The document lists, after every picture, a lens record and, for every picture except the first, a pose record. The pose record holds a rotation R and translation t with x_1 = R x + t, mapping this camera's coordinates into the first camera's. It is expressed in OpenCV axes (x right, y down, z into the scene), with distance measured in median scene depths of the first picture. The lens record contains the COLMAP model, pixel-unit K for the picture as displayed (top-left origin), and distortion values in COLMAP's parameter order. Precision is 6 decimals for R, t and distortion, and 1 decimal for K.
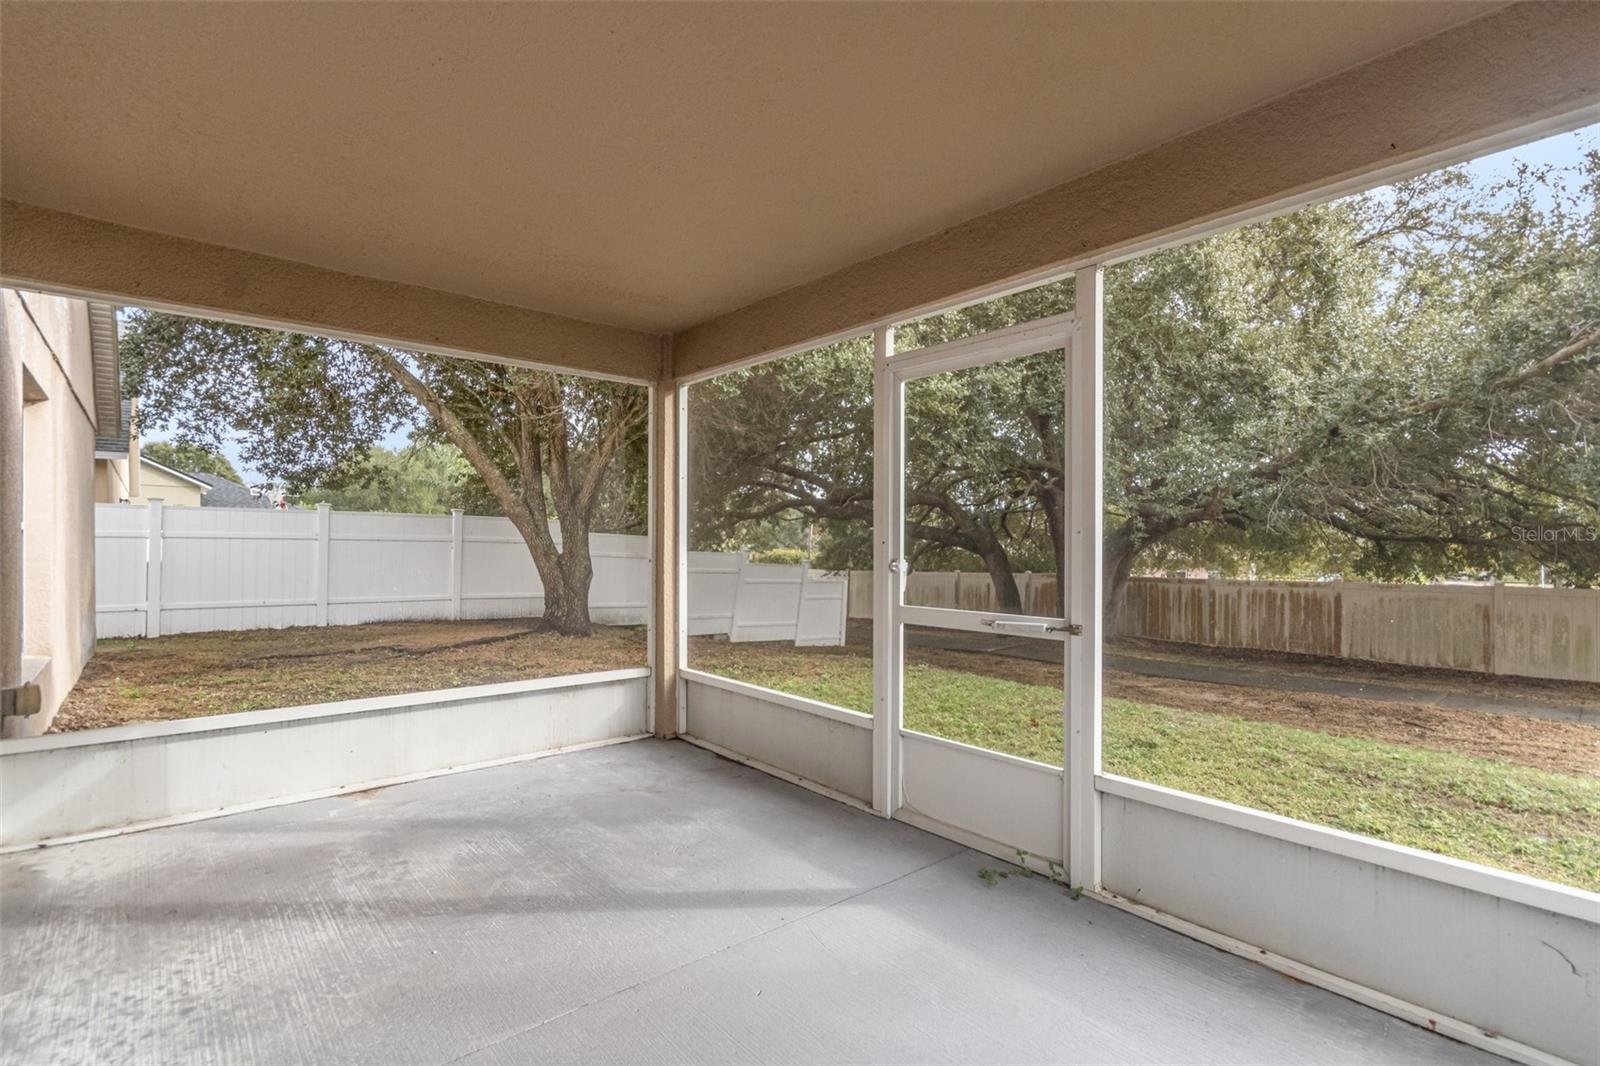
lens RADIAL K [[754.4, 0, 810.5], [0, 754.4, 539.7], [0, 0, 1]] dist [0.000589, -0.000417]
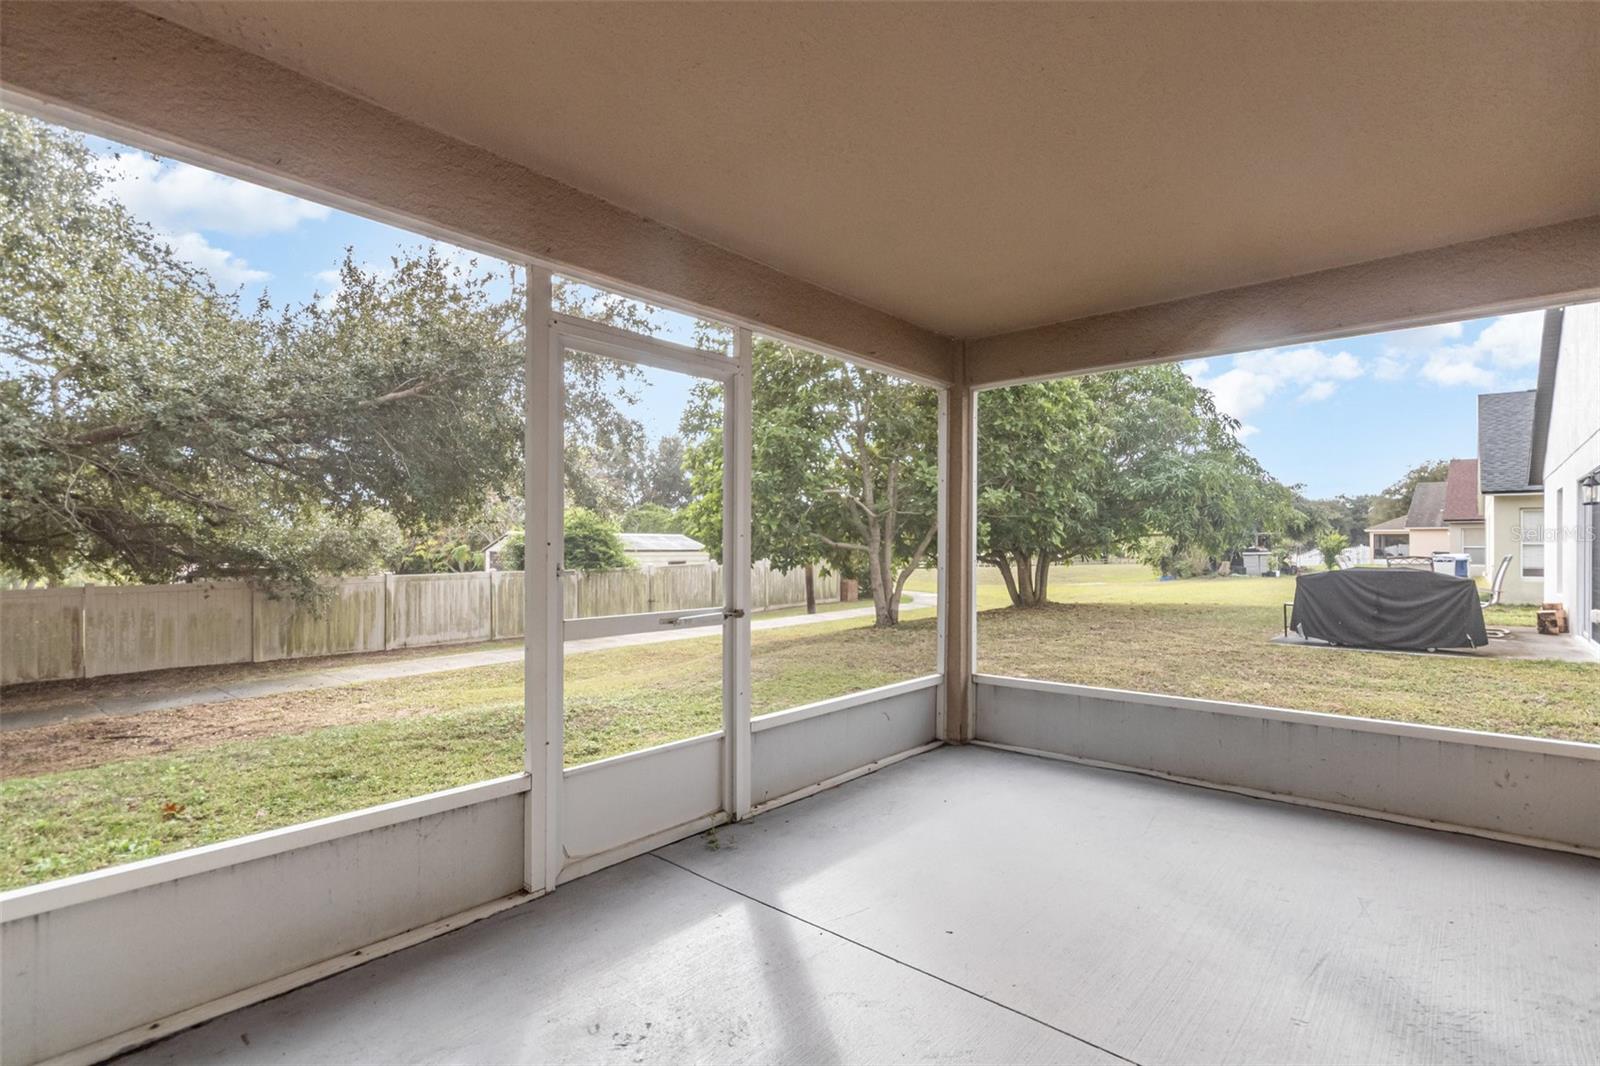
lens RADIAL K [[754.4, 0, 810.5], [0, 754.4, 539.7], [0, 0, 1]] dist [0.000589, -0.000417]
pose [[-0.140132, 0.003234, 0.990128, -0.211786], [-0.005062, 0.999979, -0.003982, -0.000122], [-0.990120, -0.005570, -0.140113, 0.244878]]
